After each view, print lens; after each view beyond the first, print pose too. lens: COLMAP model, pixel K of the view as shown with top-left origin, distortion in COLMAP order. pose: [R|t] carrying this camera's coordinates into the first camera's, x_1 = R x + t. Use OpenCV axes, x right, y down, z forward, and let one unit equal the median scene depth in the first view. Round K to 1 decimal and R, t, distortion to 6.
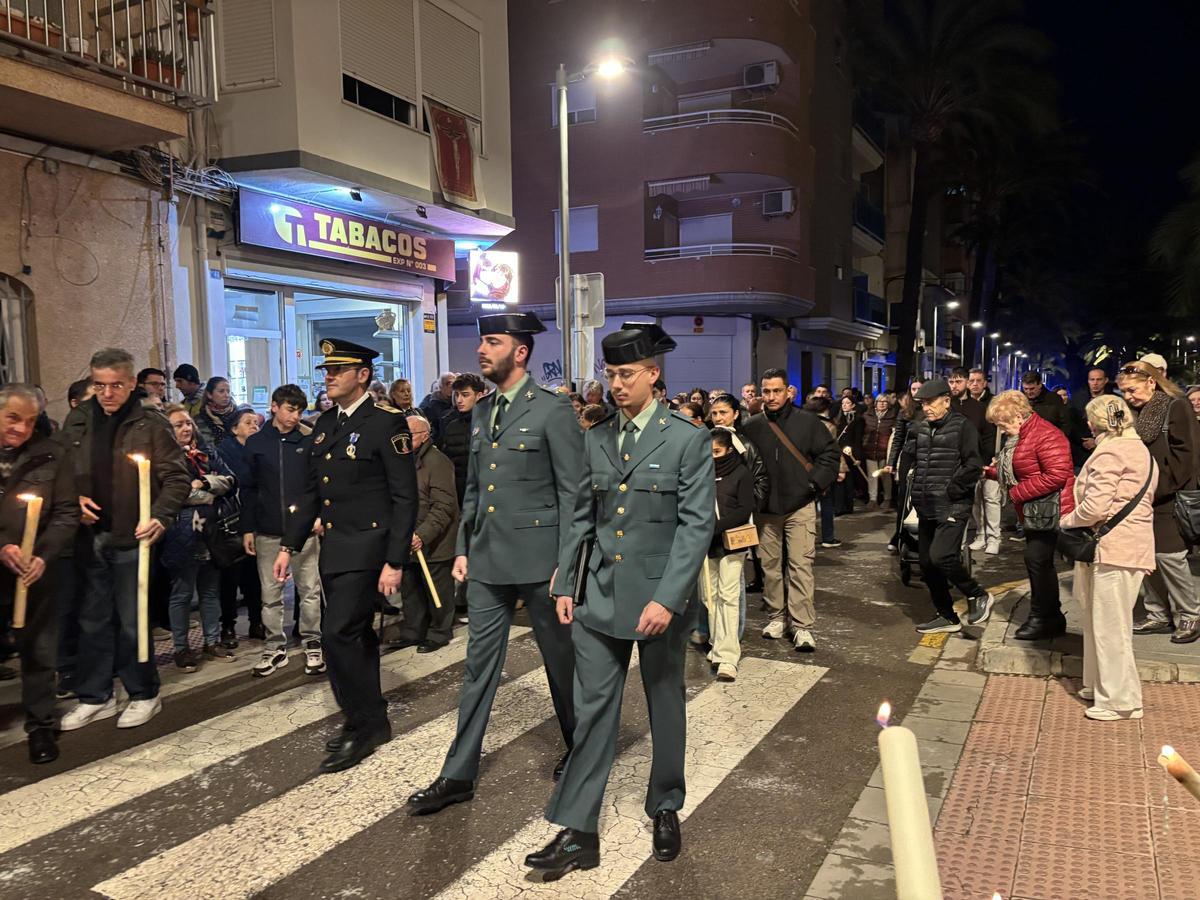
lens RADIAL K [[903.9, 0, 596.6], [0, 903.9, 461.6], [0, 0, 1]] dist [0.013634, 0.005380]
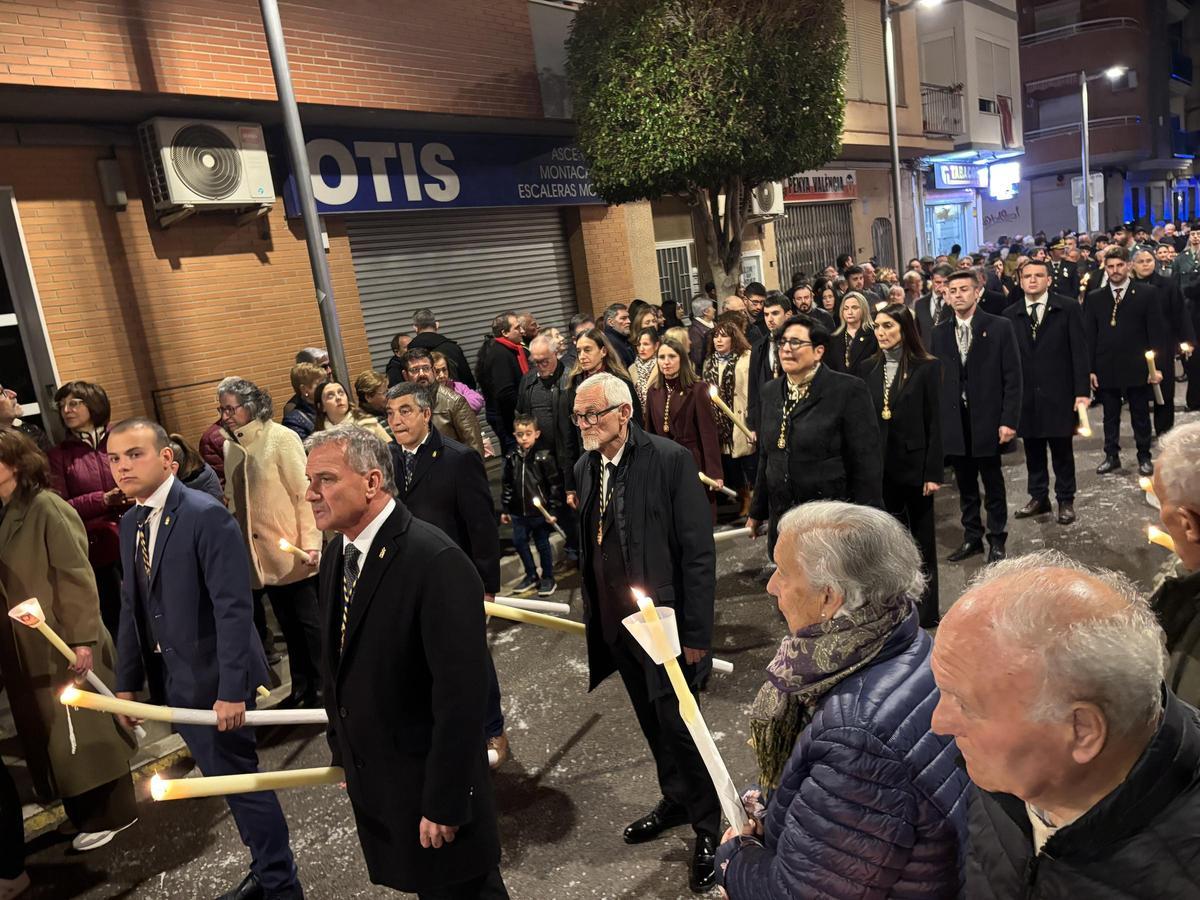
lens RADIAL K [[903.9, 0, 596.6], [0, 903.9, 461.6], [0, 0, 1]] dist [0.013634, 0.005380]
pose [[0.971487, -0.083788, -0.221795, -0.262383], [0.112855, 0.986119, 0.121792, 0.017587], [0.208512, -0.143350, 0.967457, -0.477996]]
